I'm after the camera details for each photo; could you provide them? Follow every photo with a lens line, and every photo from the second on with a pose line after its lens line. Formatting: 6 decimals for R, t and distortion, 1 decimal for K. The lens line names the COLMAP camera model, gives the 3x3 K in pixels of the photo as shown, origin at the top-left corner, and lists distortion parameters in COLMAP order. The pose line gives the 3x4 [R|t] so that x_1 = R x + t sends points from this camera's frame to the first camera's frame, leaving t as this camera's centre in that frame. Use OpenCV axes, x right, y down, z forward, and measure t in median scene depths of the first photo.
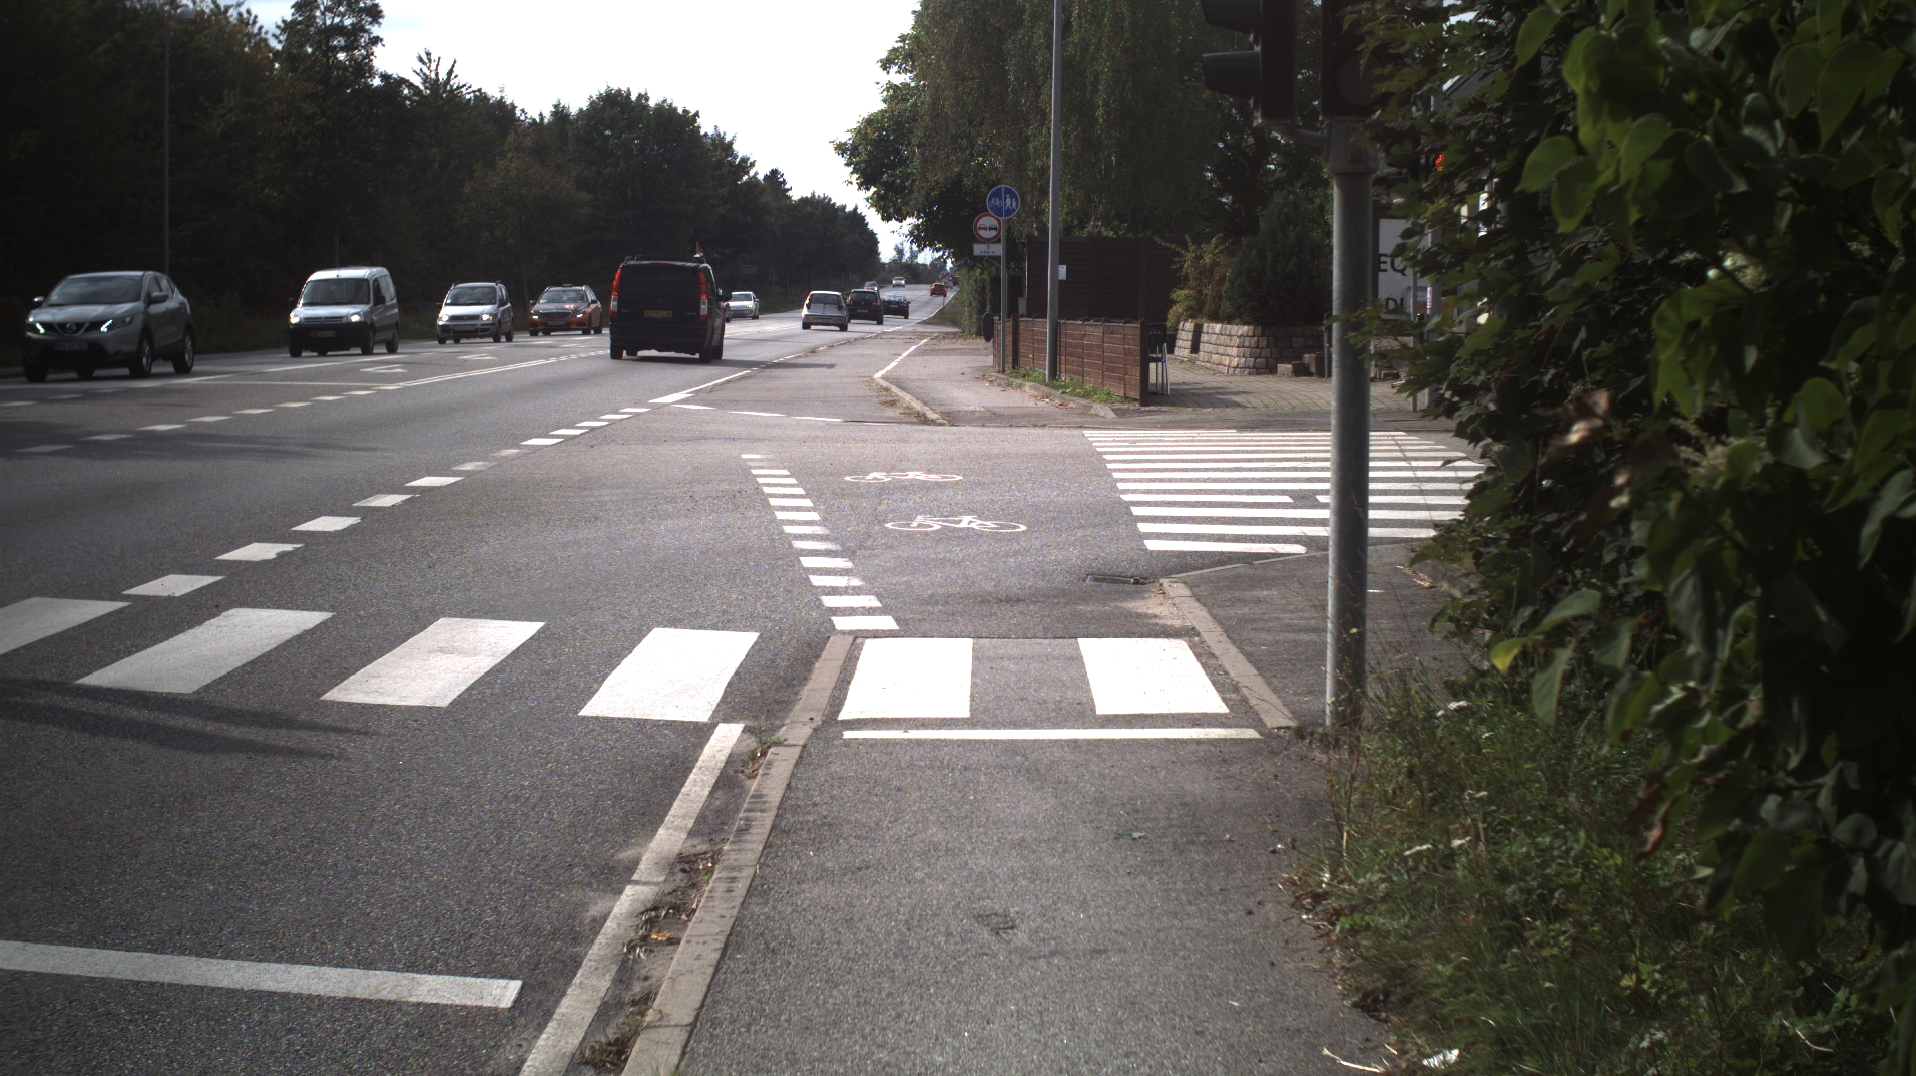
lens RADIAL K [[3305.8, 0, 958.0], [0, 3305.8, 538.0], [0, 0, 1]] dist [-0.259031, 0.119680]
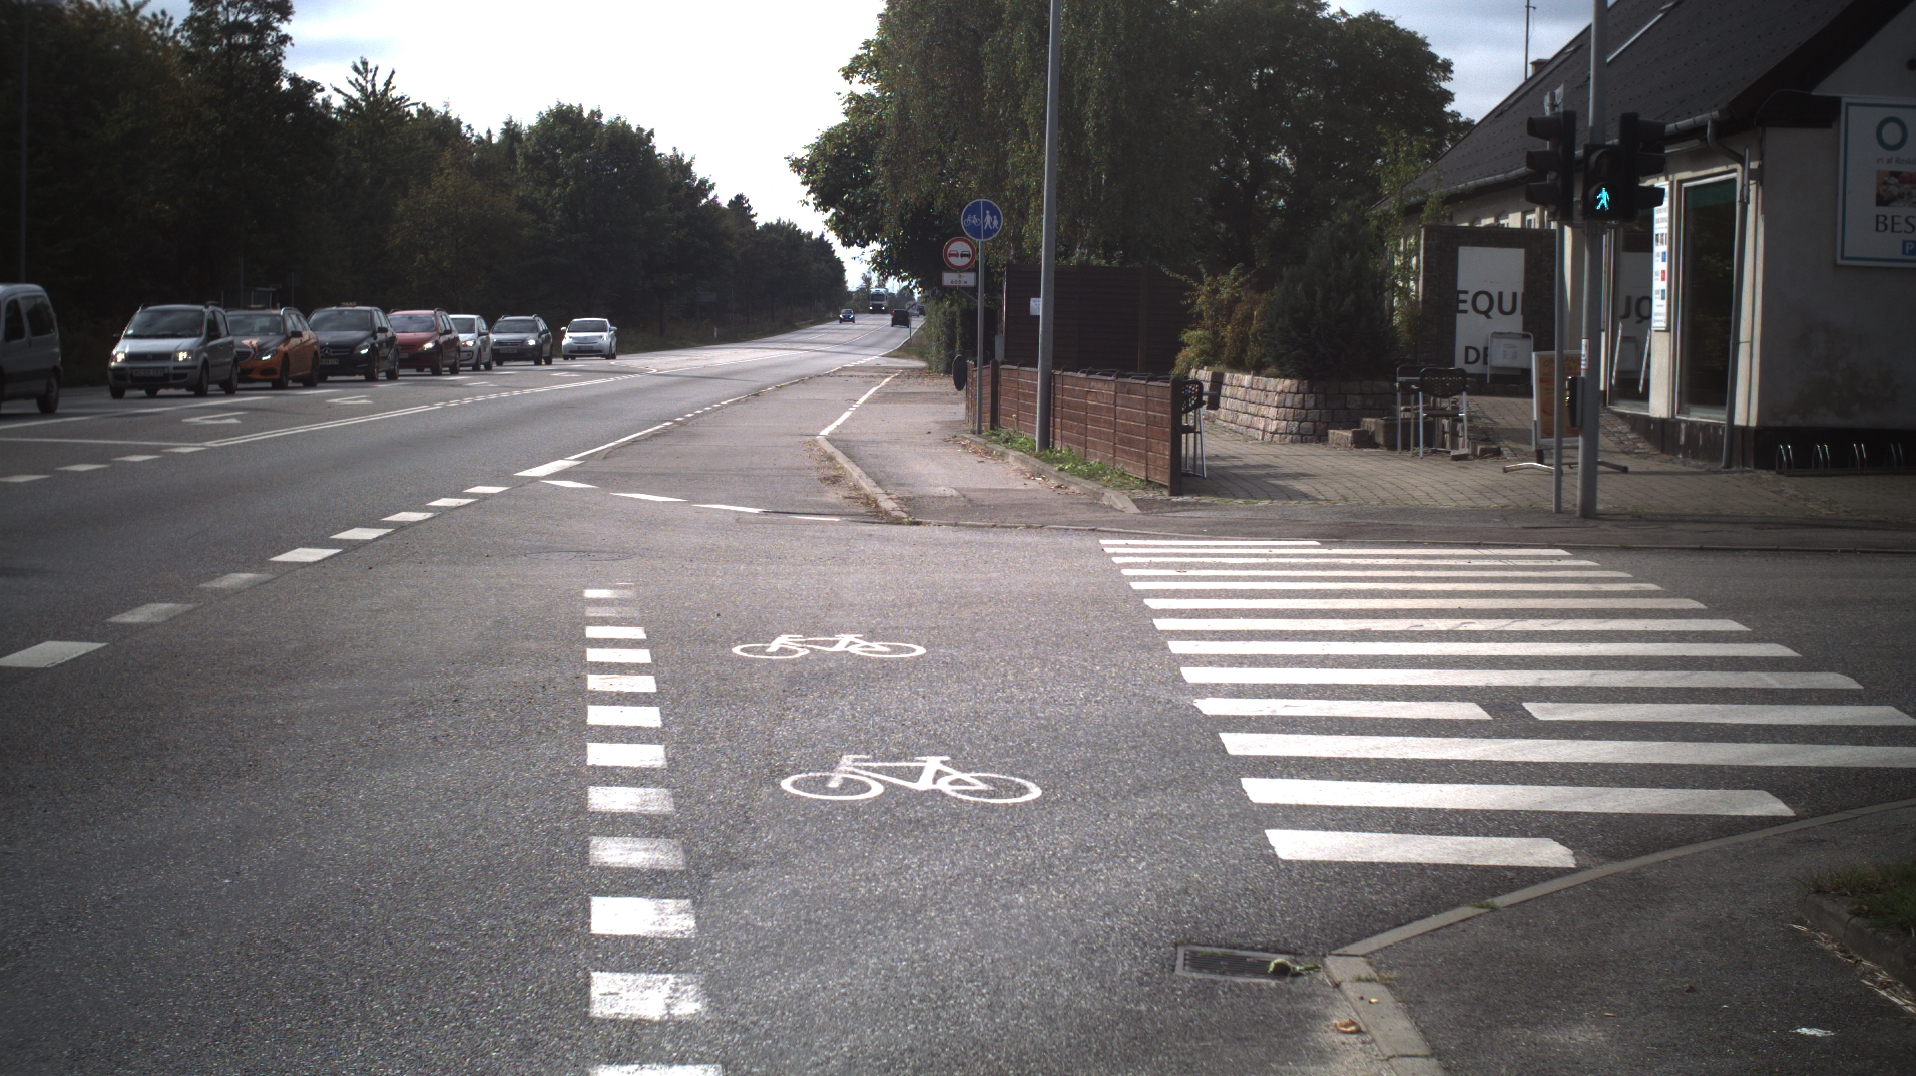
lens RADIAL K [[3305.8, 0, 958.0], [0, 3305.8, 538.0], [0, 0, 1]] dist [-0.259031, 0.119680]
pose [[0.999878, 0.011472, 0.010564, 0.000178], [-0.011378, 0.999895, -0.008941, -0.008581], [-0.010666, 0.008820, 0.999904, 0.098166]]
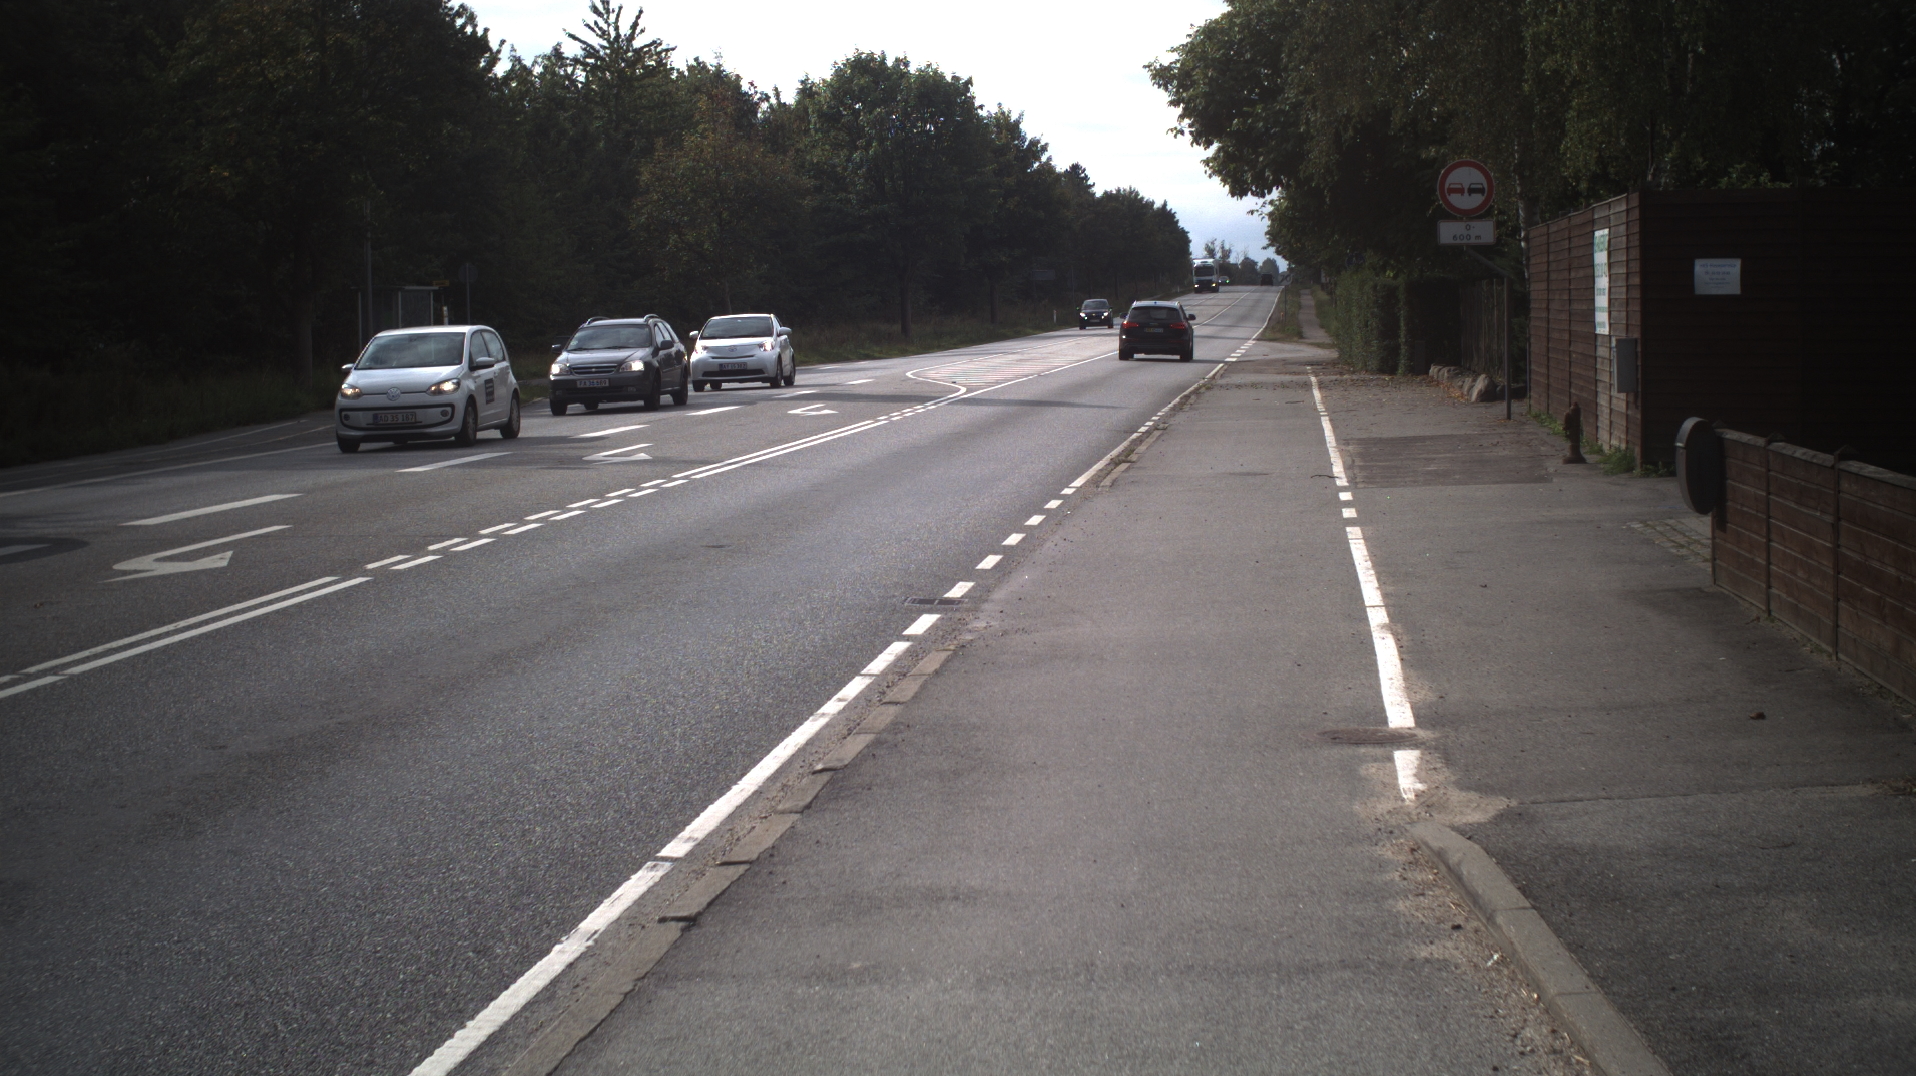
lens RADIAL K [[3305.8, 0, 958.0], [0, 3305.8, 538.0], [0, 0, 1]] dist [-0.259031, 0.119680]
pose [[0.995353, -0.019284, -0.094344, -0.017703], [0.019217, 0.999814, -0.001615, -0.032837], [0.094358, -0.000206, 0.995538, 0.392253]]
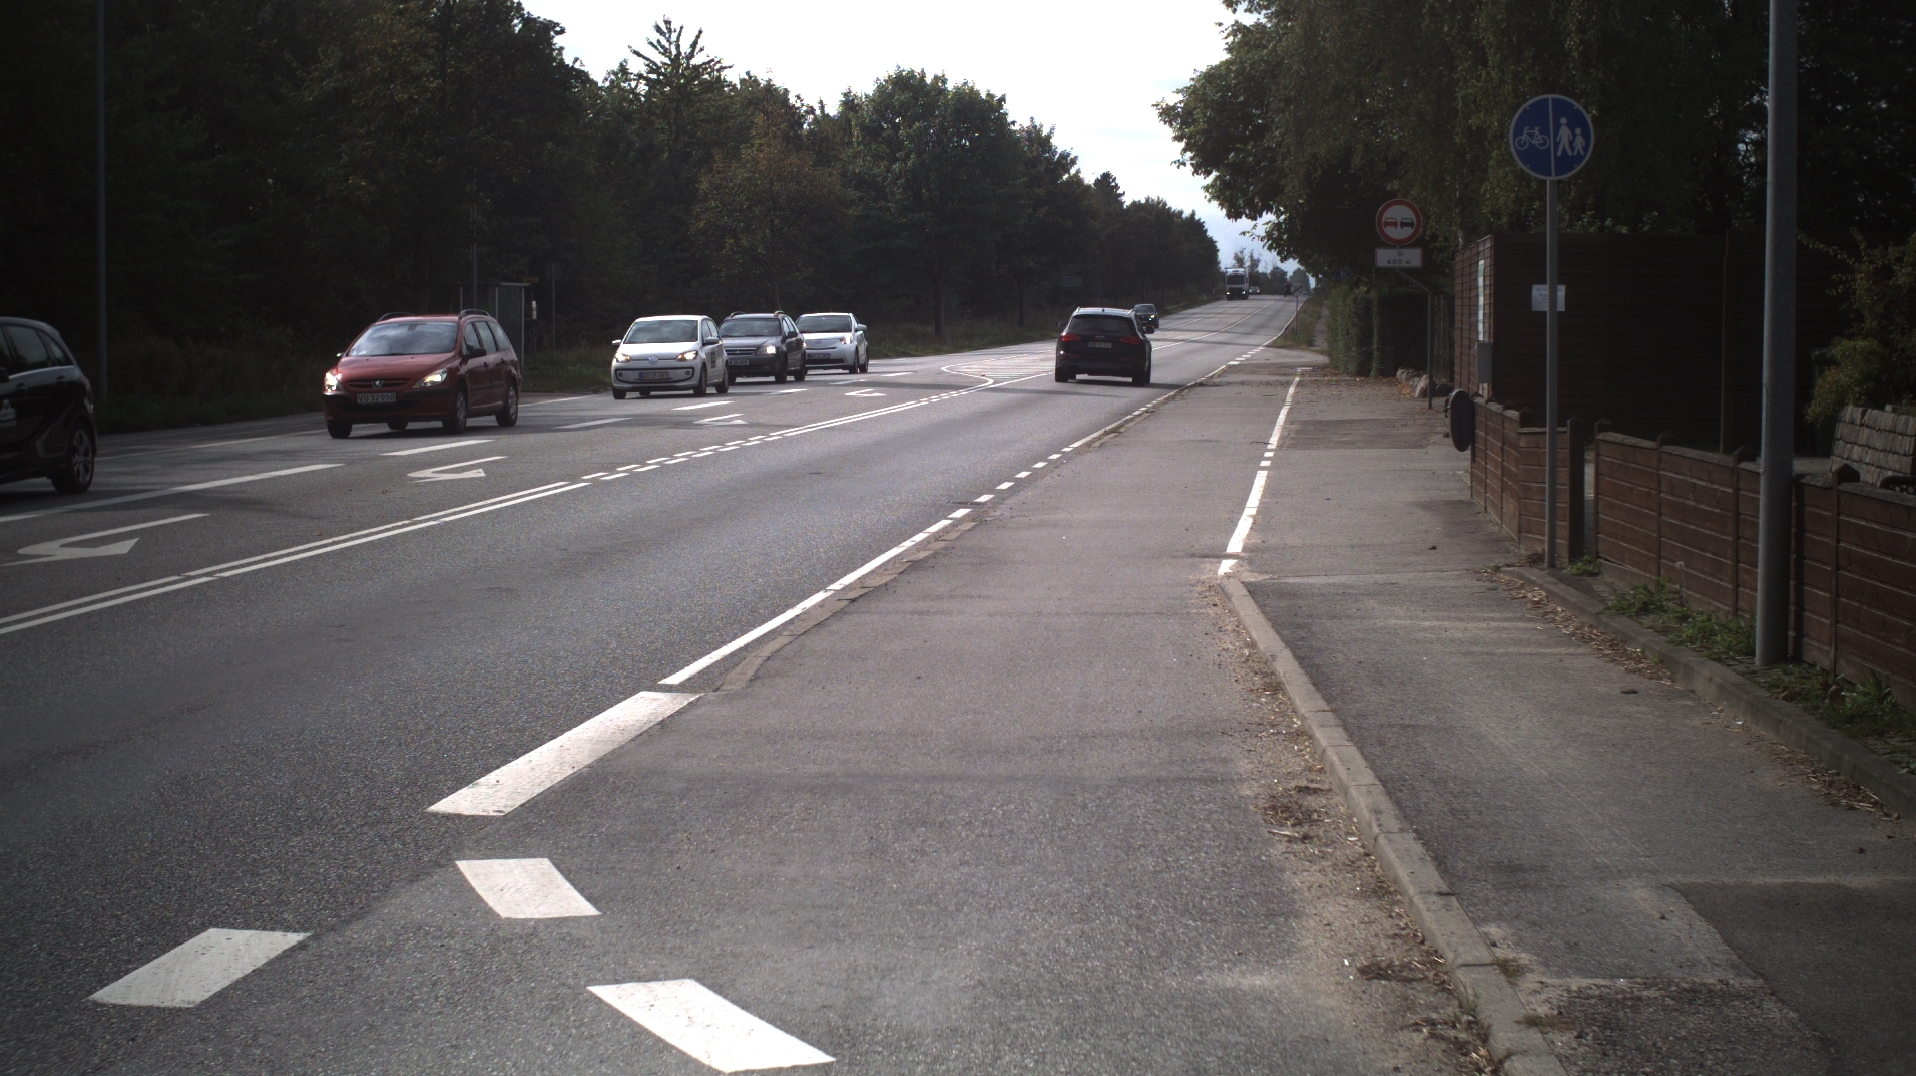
lens RADIAL K [[3305.8, 0, 958.0], [0, 3305.8, 538.0], [0, 0, 1]] dist [-0.259031, 0.119680]
pose [[0.994761, 0.000150, -0.102232, -0.008450], [-0.000427, 0.999996, -0.002682, -0.025795], [0.102231, 0.002712, 0.994757, 0.294967]]
